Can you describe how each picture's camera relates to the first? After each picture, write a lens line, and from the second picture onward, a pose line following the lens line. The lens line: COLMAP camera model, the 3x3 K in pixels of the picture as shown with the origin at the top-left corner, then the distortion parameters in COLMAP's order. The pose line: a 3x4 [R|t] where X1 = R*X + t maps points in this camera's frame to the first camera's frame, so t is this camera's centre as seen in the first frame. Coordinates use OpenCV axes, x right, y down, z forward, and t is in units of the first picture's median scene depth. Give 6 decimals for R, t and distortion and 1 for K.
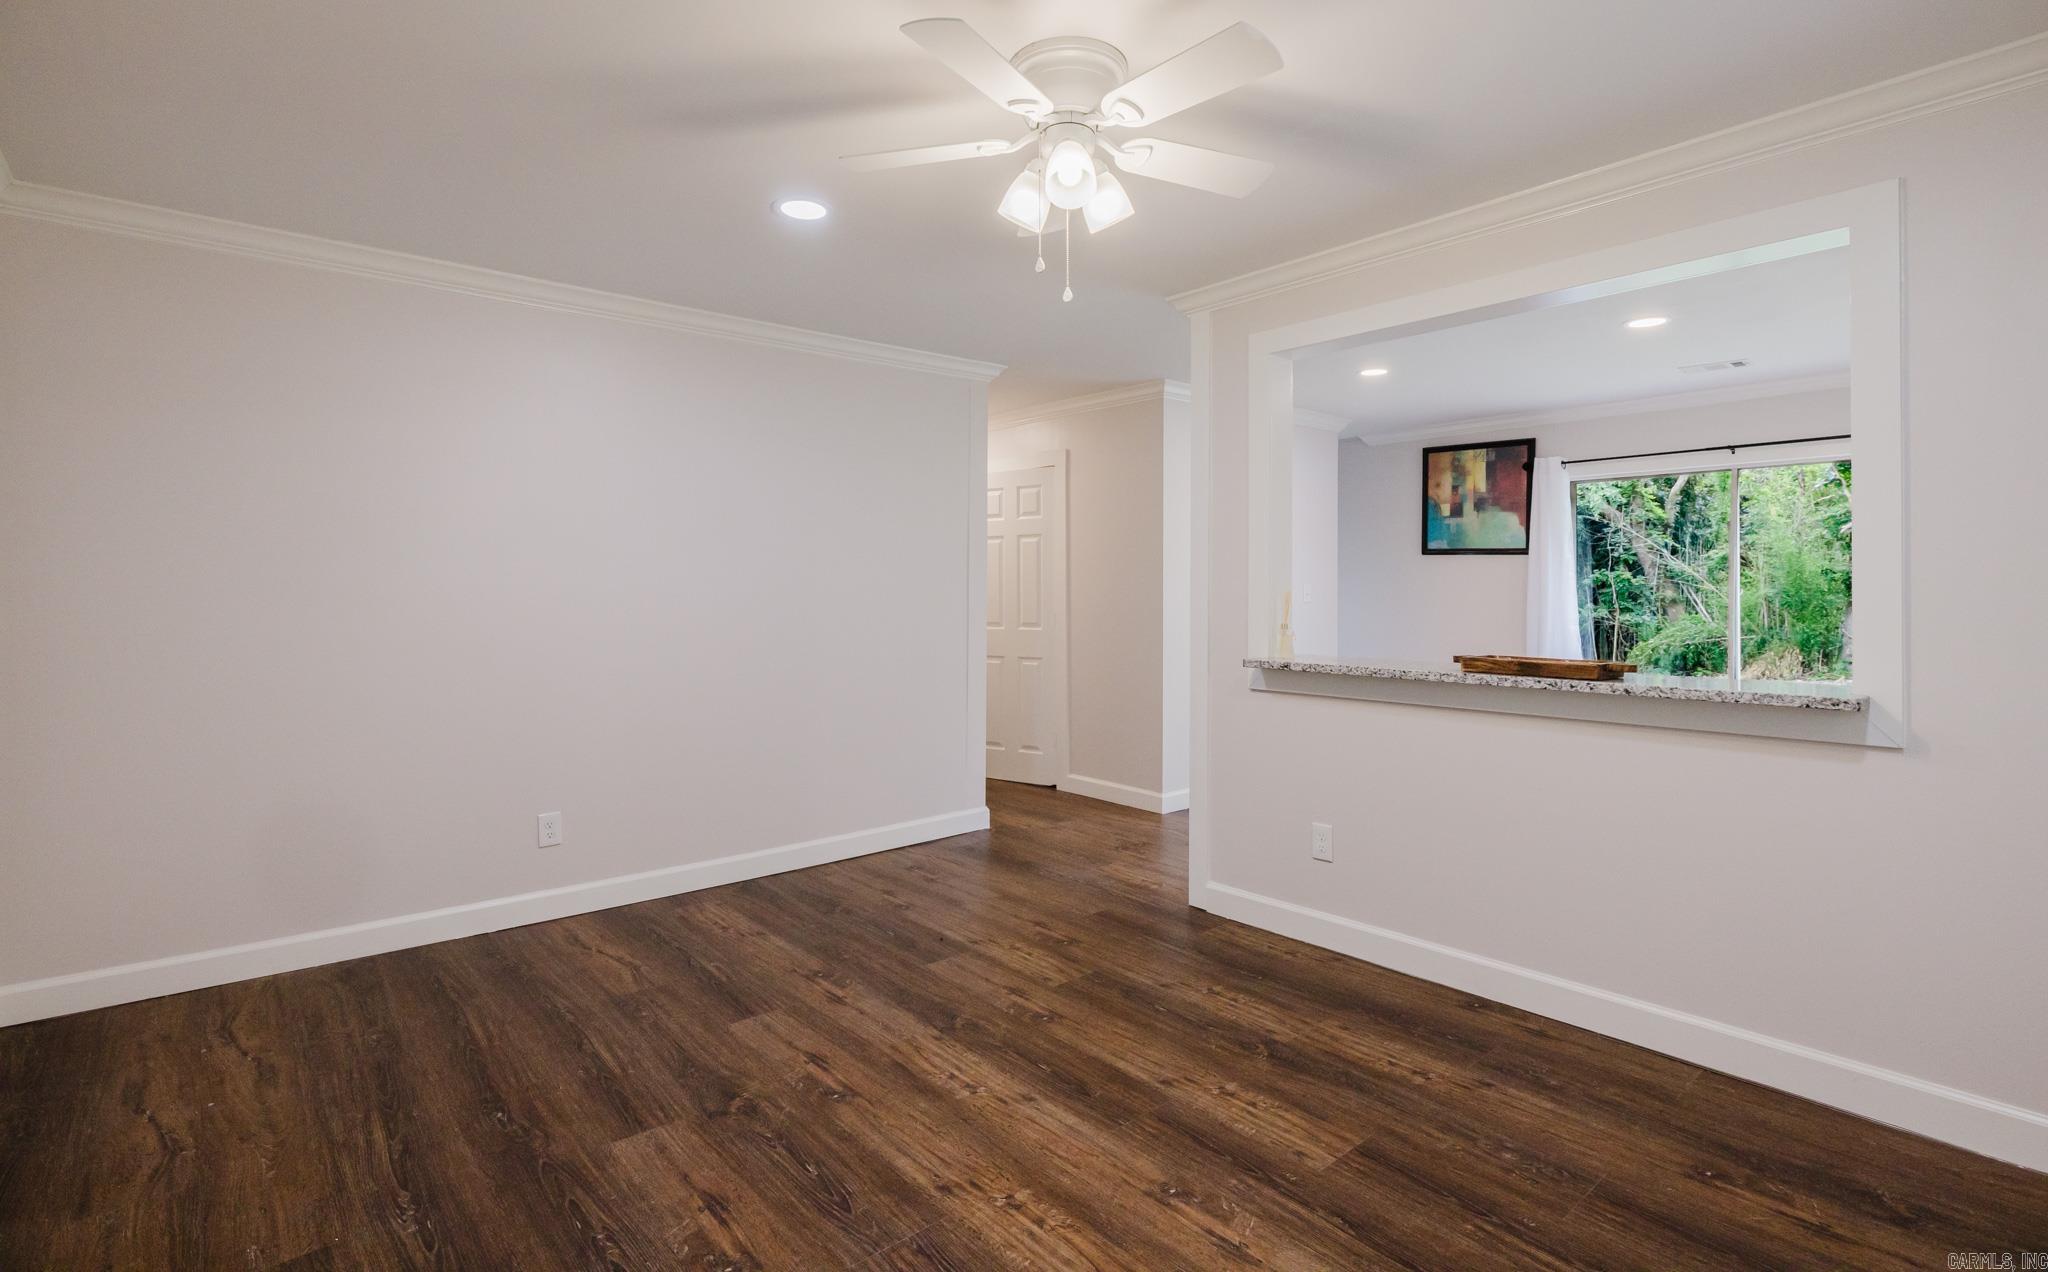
lens RADIAL K [[969.9, 0, 1048.2], [0, 969.9, 582.4], [0, 0, 1]] dist [-0.002086, -0.000236]
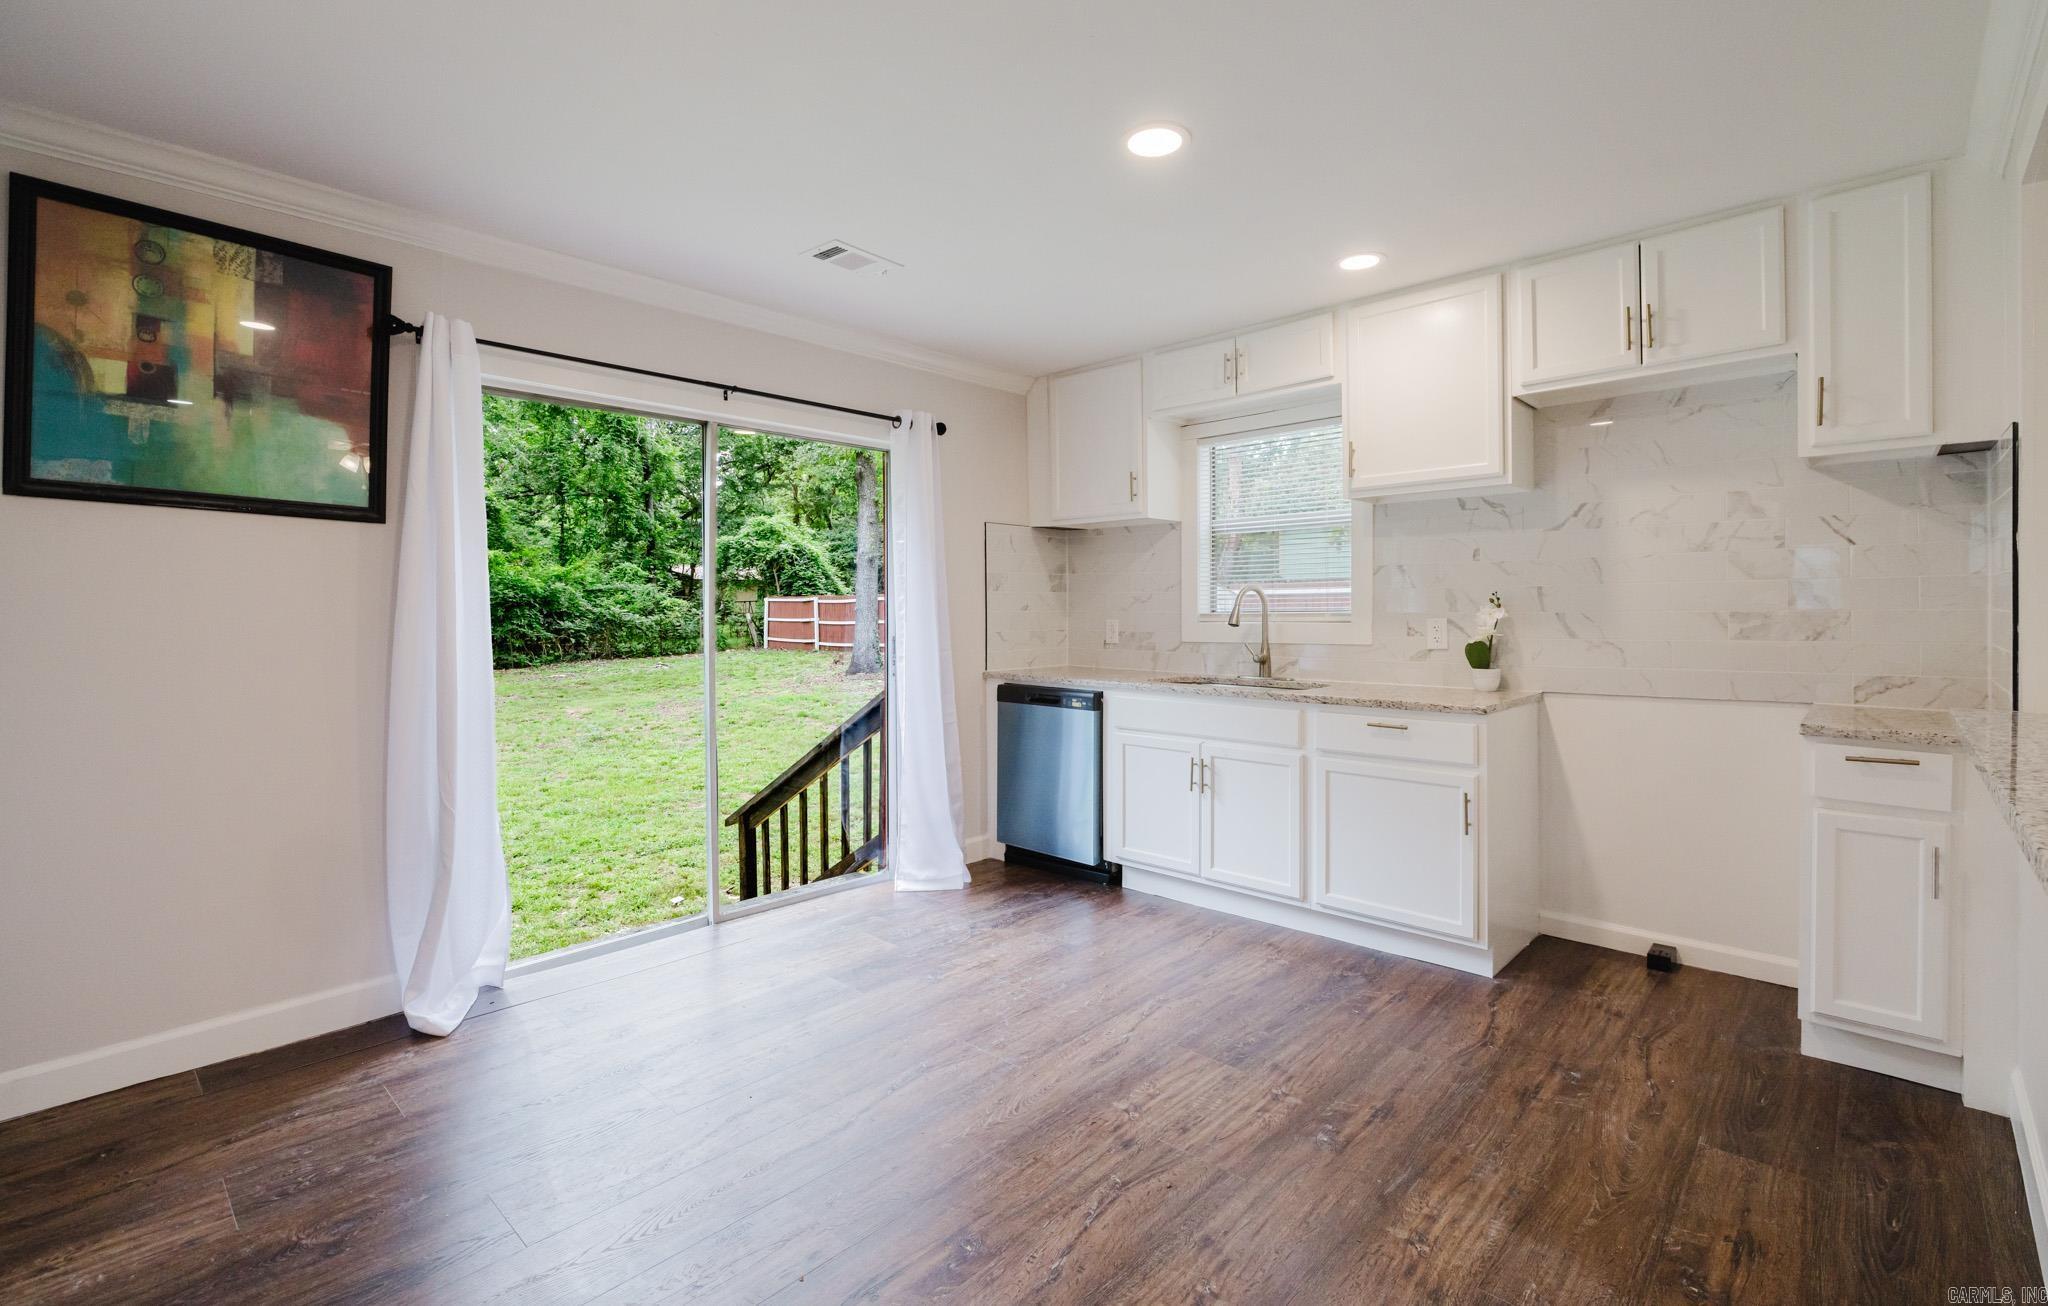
lens RADIAL K [[914.7, 0, 1021.9], [0, 914.7, 613.8], [0, 0, 1]] dist [-0.003823, 0.000046]
pose [[-0.093560, -0.006103, 0.995595, 0.108321], [-0.005820, 0.999967, 0.005583, 0.021505], [-0.995597, -0.005272, -0.093593, 1.694350]]
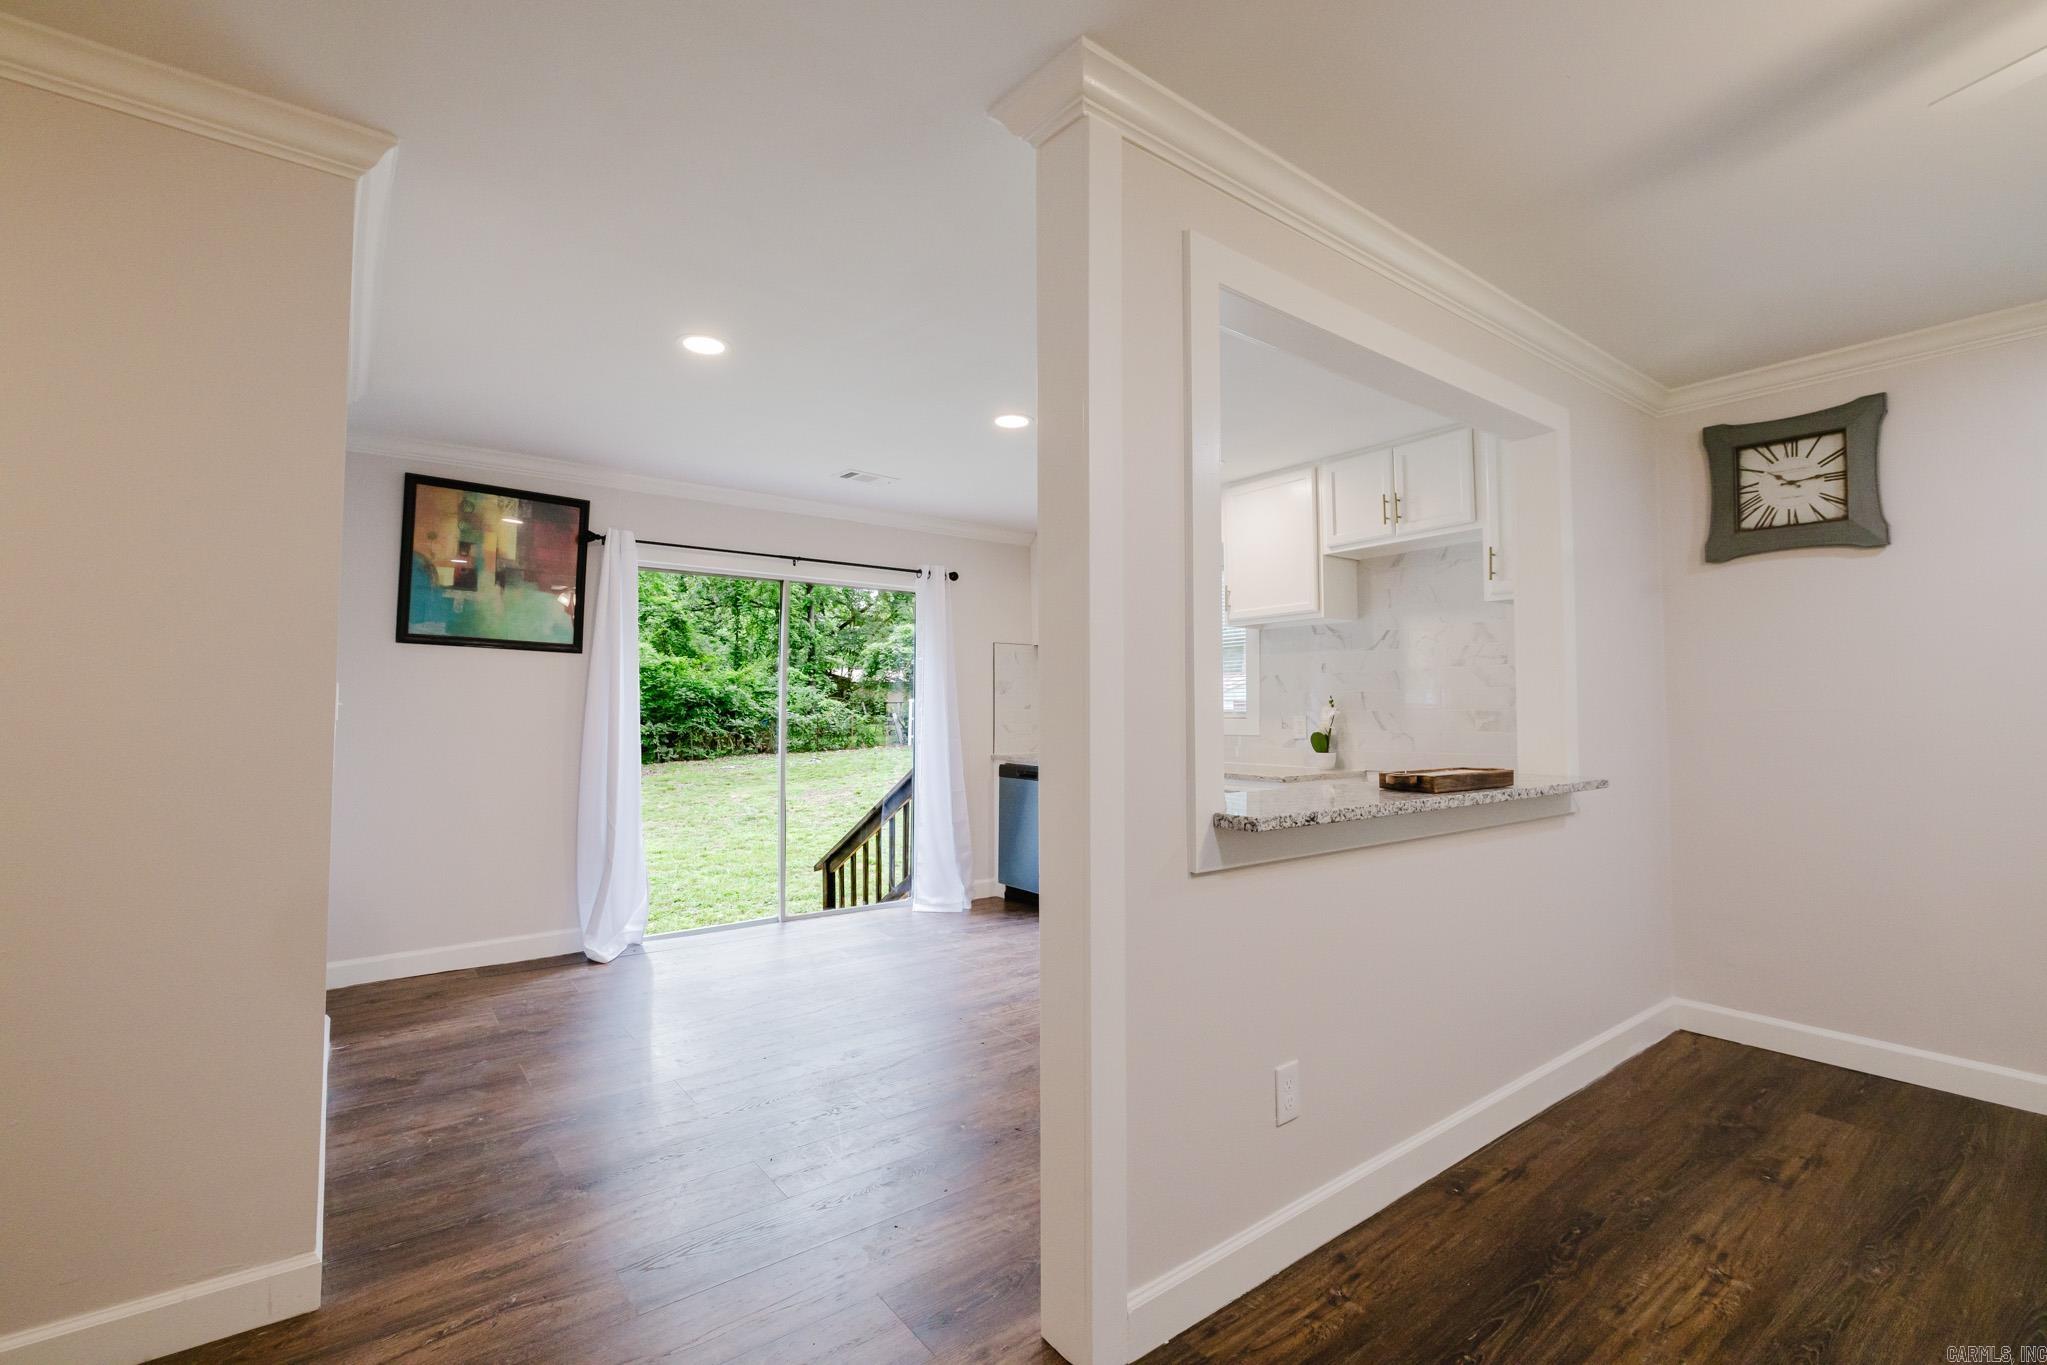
lens RADIAL K [[902.3, 0, 1021.7], [0, 902.3, 675.3], [0, 0, 1]] dist [-0.004685, 0.000070]
pose [[0.072575, 0.038362, 0.996625, -0.395952], [-0.010494, 0.999234, -0.037698, 0.025631], [-0.997308, -0.007723, 0.072922, 1.383769]]
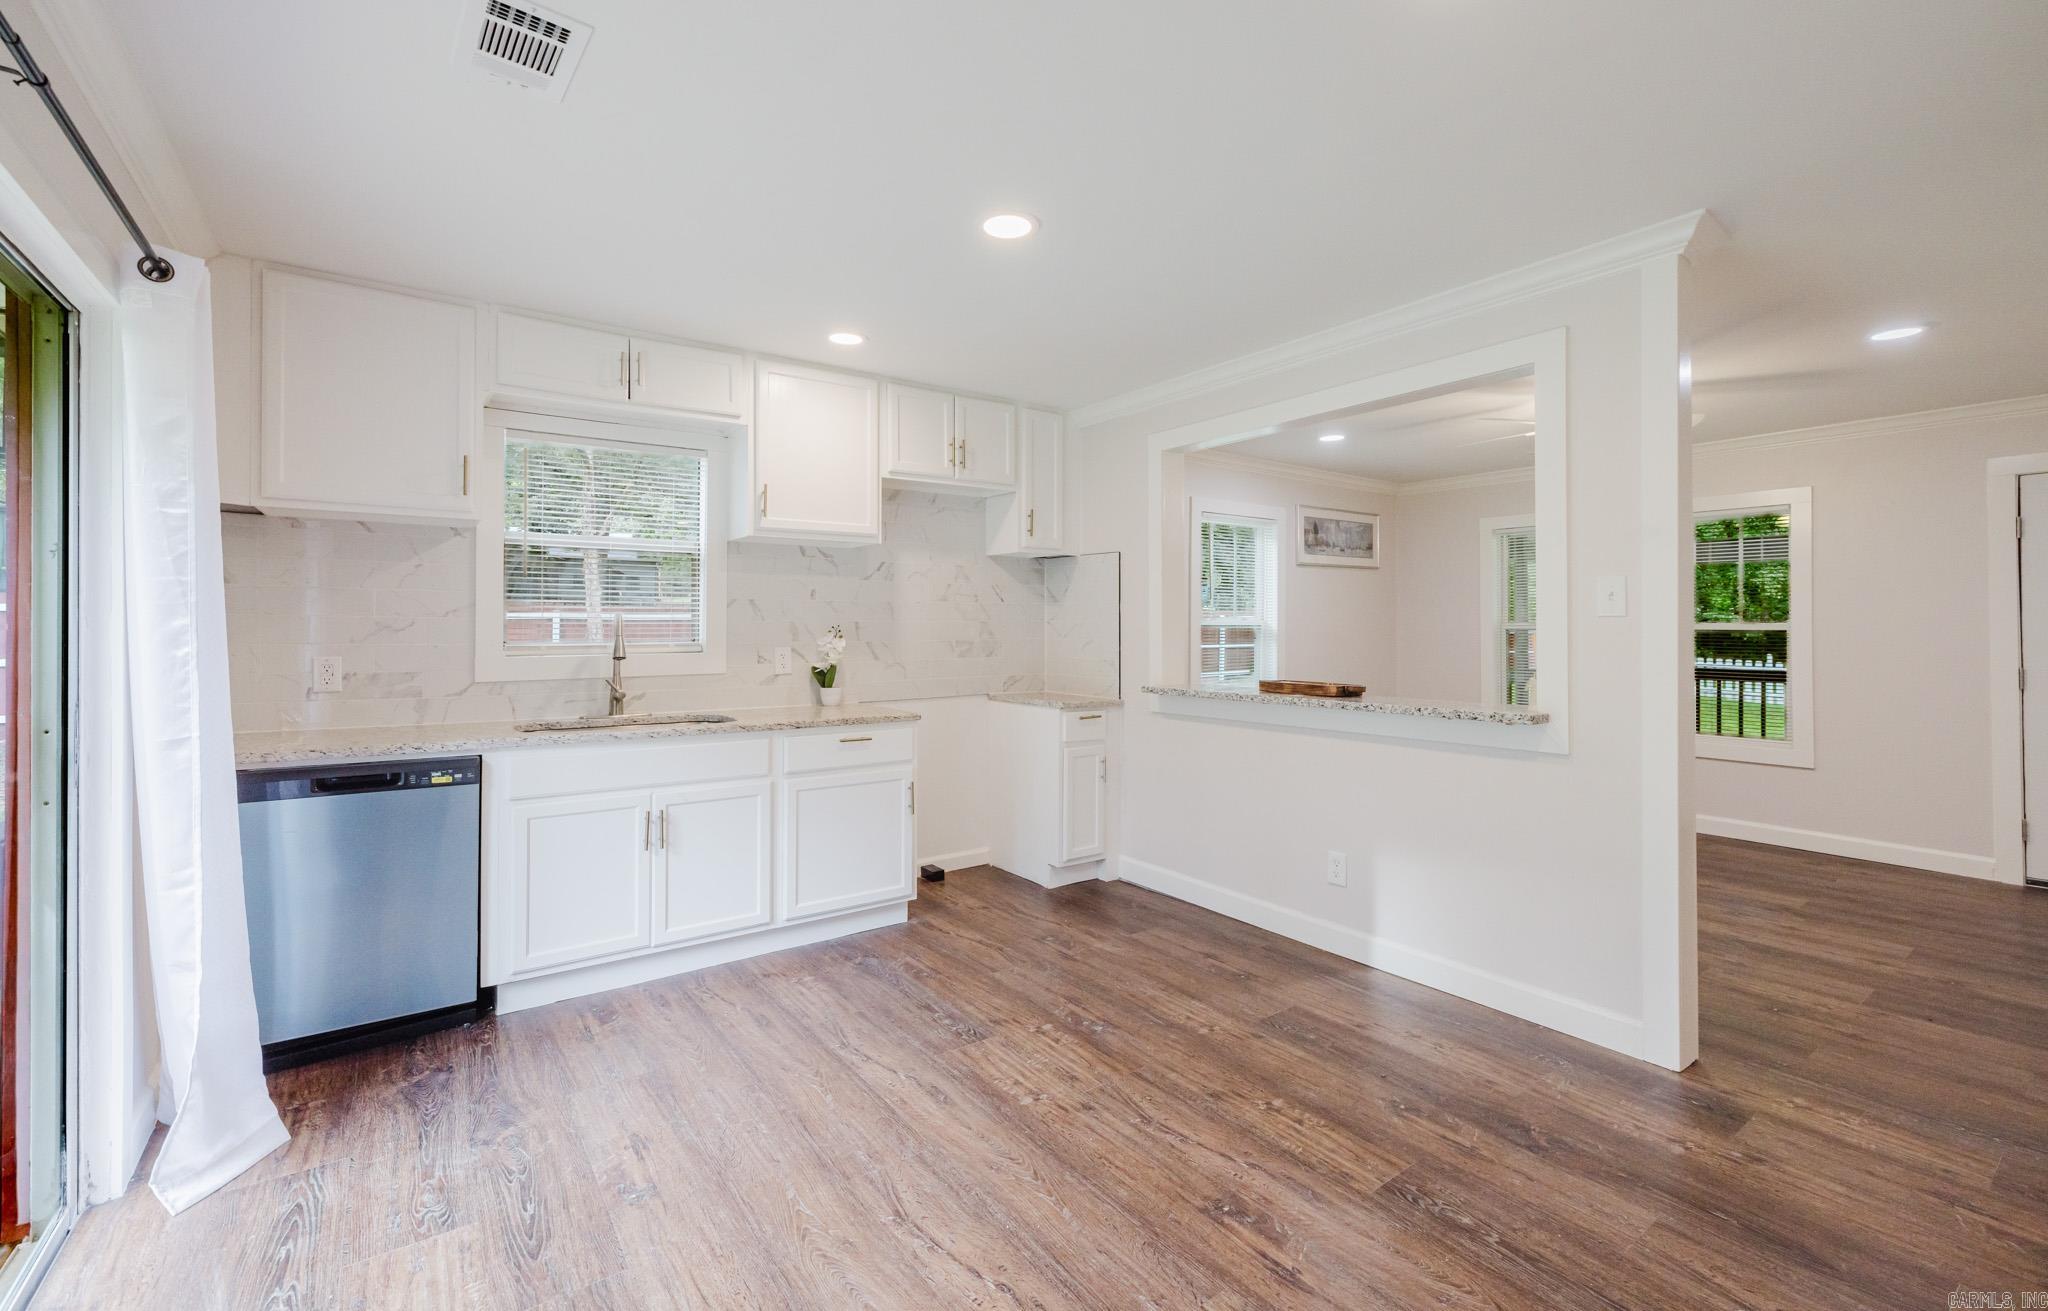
lens RADIAL K [[864.9, 0, 1020.7], [0, 864.9, 623.6], [0, 0, 1]] dist [0.001331, -0.000002]
pose [[-0.995257, -0.000533, 0.097281, 0.825204], [-0.002188, 0.999855, -0.016906, 0.015924], [-0.097258, -0.017039, -0.995113, 2.363711]]
